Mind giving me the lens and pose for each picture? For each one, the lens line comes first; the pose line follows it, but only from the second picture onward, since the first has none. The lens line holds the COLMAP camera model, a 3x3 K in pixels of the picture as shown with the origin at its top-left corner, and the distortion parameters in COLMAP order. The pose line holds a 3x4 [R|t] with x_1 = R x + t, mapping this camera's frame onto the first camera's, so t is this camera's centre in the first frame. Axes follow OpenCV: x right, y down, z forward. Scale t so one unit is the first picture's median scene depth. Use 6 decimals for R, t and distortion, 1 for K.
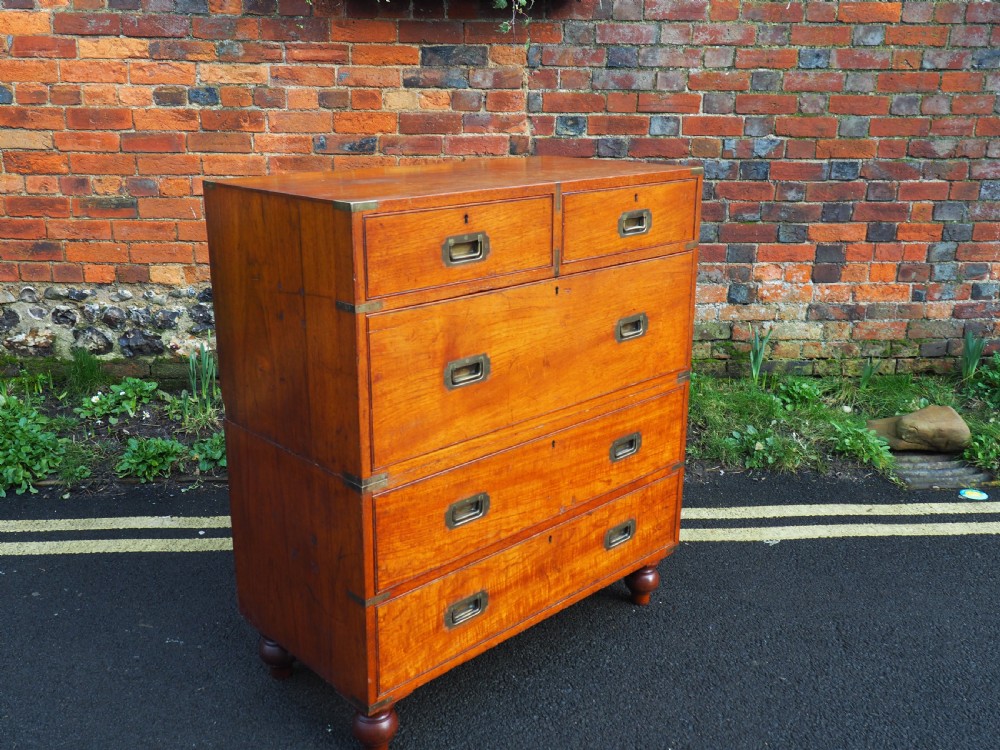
lens RADIAL K [[991.2, 0, 496.0], [0, 991.2, 378.4], [0, 0, 1]] dist [0.044363, -0.008794]
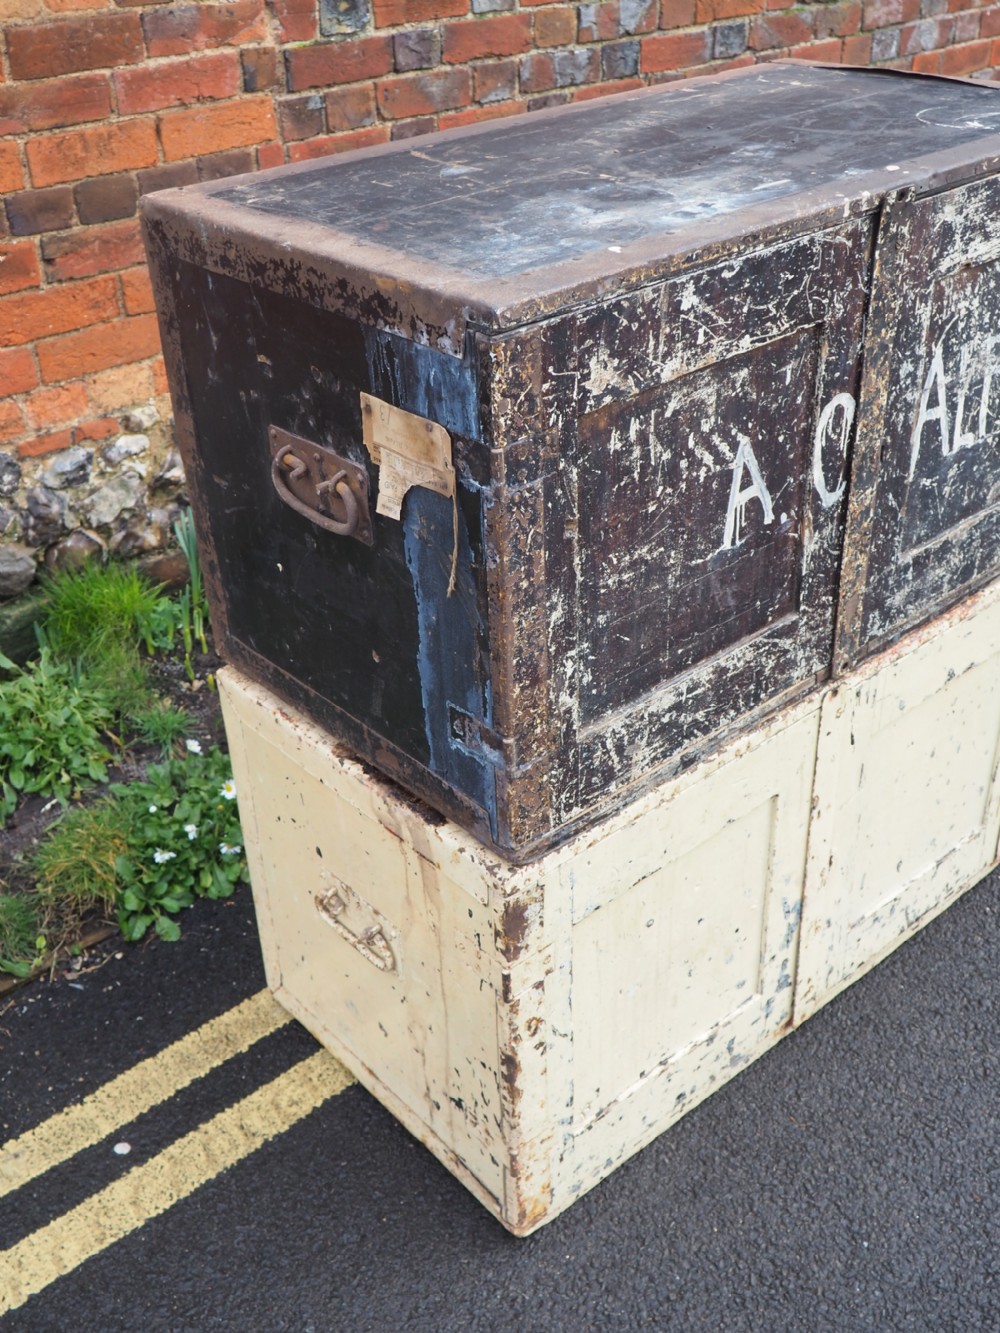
lens RADIAL K [[1415.2, 0, 524.2], [0, 1415.2, 717.1], [0, 0, 1]] dist [-0.021887, 0.033712]
pose [[0.780904, -0.368107, 0.504665, -0.324242], [0.209224, 0.915385, 0.343942, -0.157543], [-0.588570, -0.162997, 0.791844, 0.350401]]
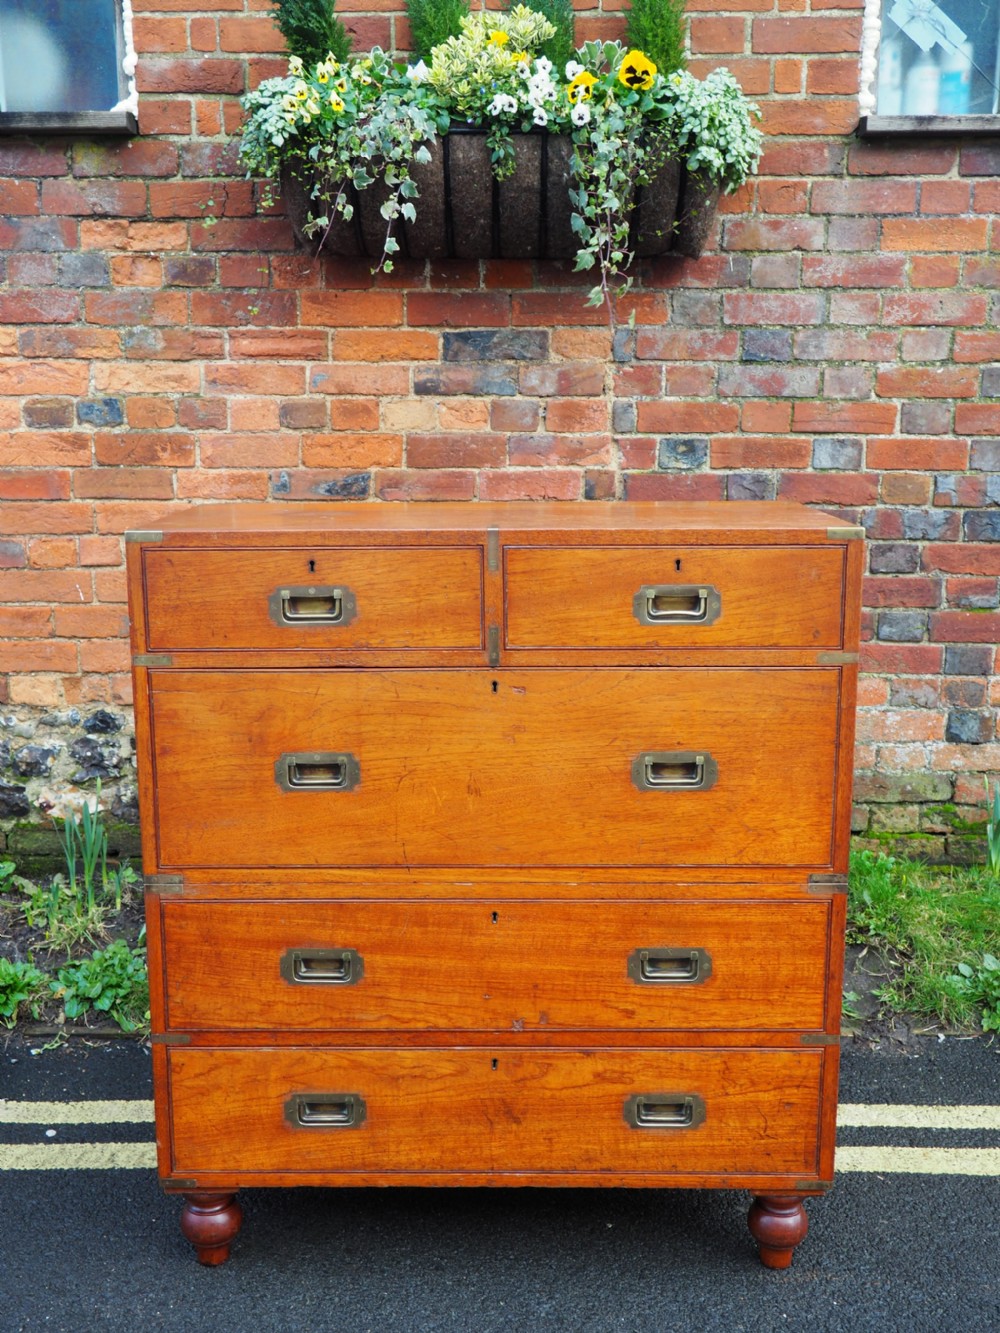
lens RADIAL K [[1452.2, 0, 501.7], [0, 1452.2, 688.5], [0, 0, 1]] dist [0.005792, 0.035743]
pose [[0.997795, 0.006687, -0.066029, 0.023082], [-0.012090, 0.996578, -0.081767, -0.033953], [0.065257, 0.082385, 0.994462, 0.107984]]
